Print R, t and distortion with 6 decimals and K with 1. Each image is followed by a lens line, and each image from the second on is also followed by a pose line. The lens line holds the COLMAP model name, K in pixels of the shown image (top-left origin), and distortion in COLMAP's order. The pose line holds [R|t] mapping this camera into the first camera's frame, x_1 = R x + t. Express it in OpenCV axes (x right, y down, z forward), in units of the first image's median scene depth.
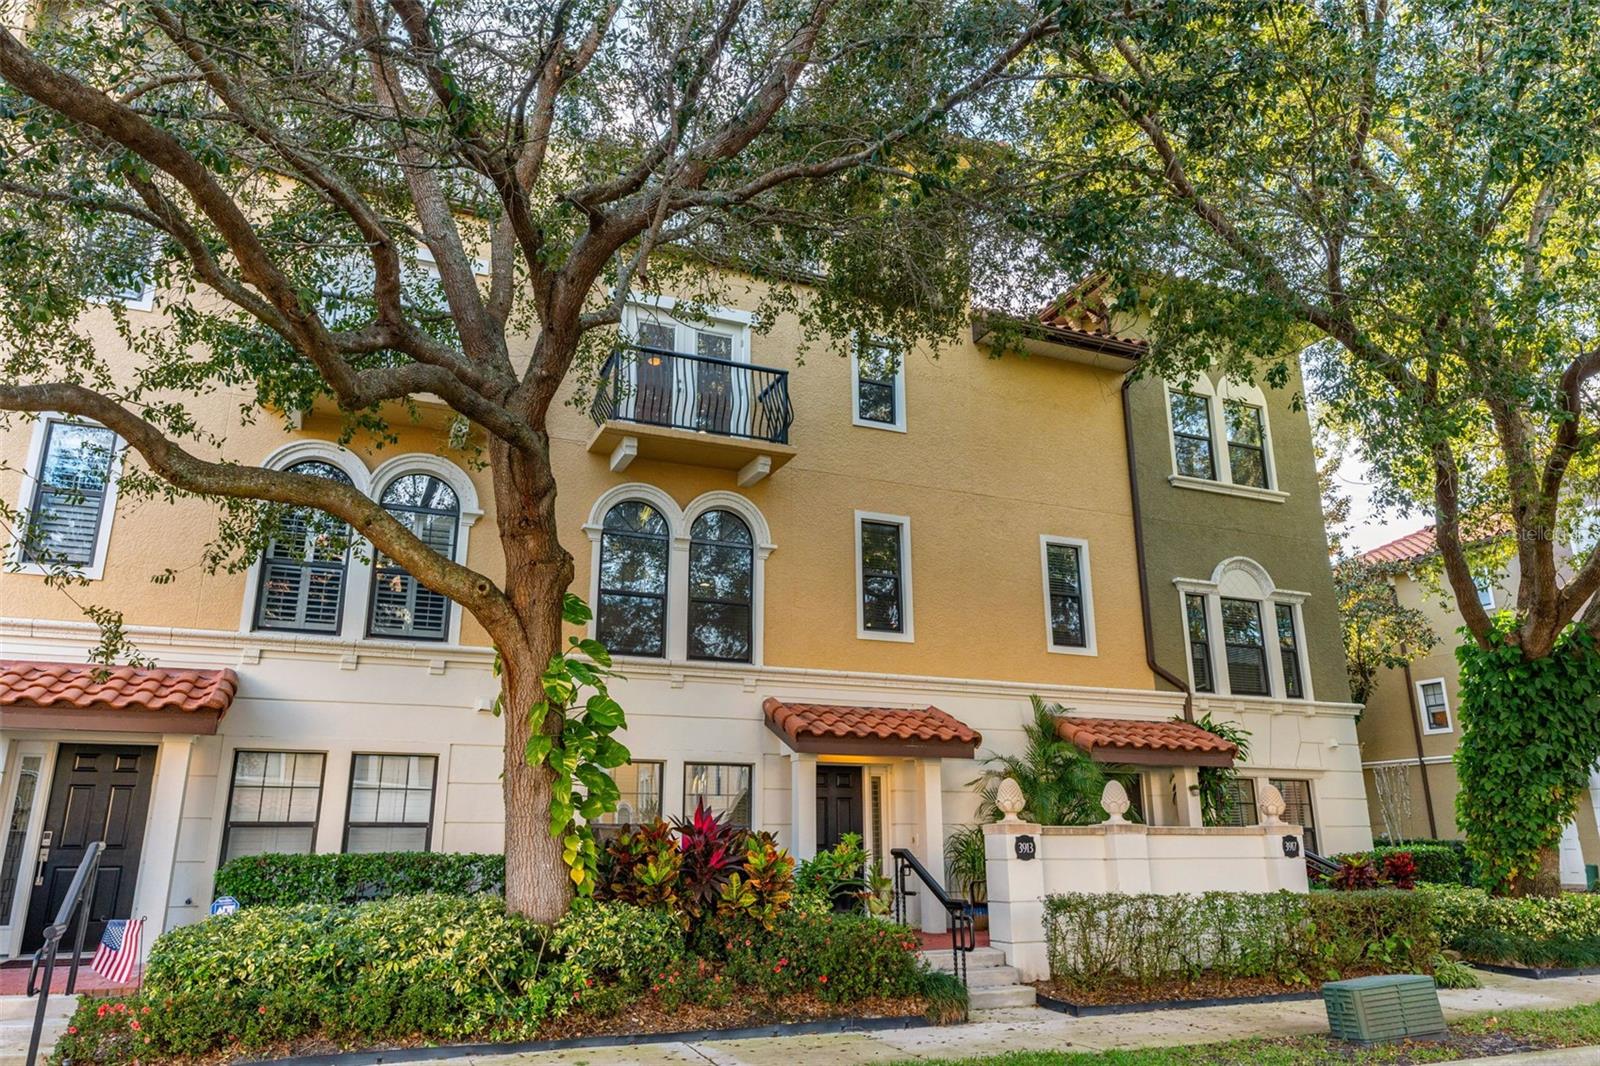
lens RADIAL K [[1092.6, 0, 759.0], [0, 1092.6, 529.8], [0, 0, 1]] dist [-0.002720, -0.005960]
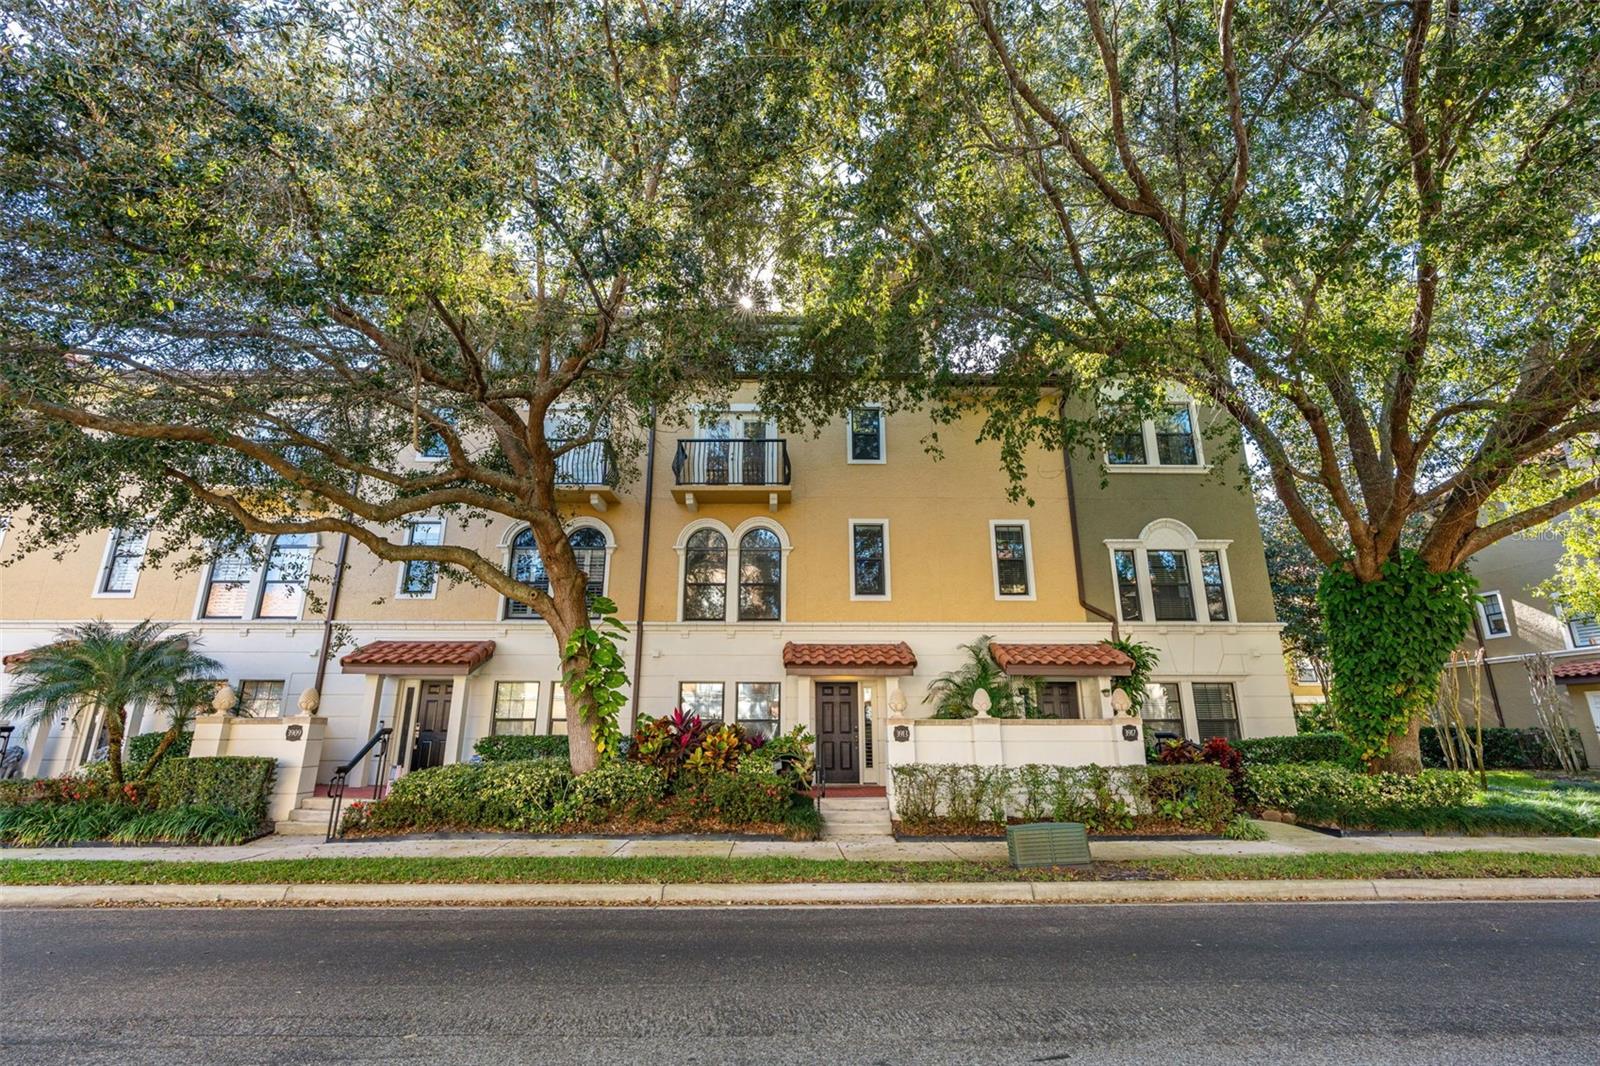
lens RADIAL K [[714.5, 0, 800.0], [0, 714.5, 533.0], [0, 0, 1]] dist [-0.018117, -0.000073]
pose [[0.924985, -0.098586, -0.366992, 0.426943], [0.103072, 0.994646, -0.007407, 0.002503], [0.365757, -0.030975, 0.930195, 0.019204]]
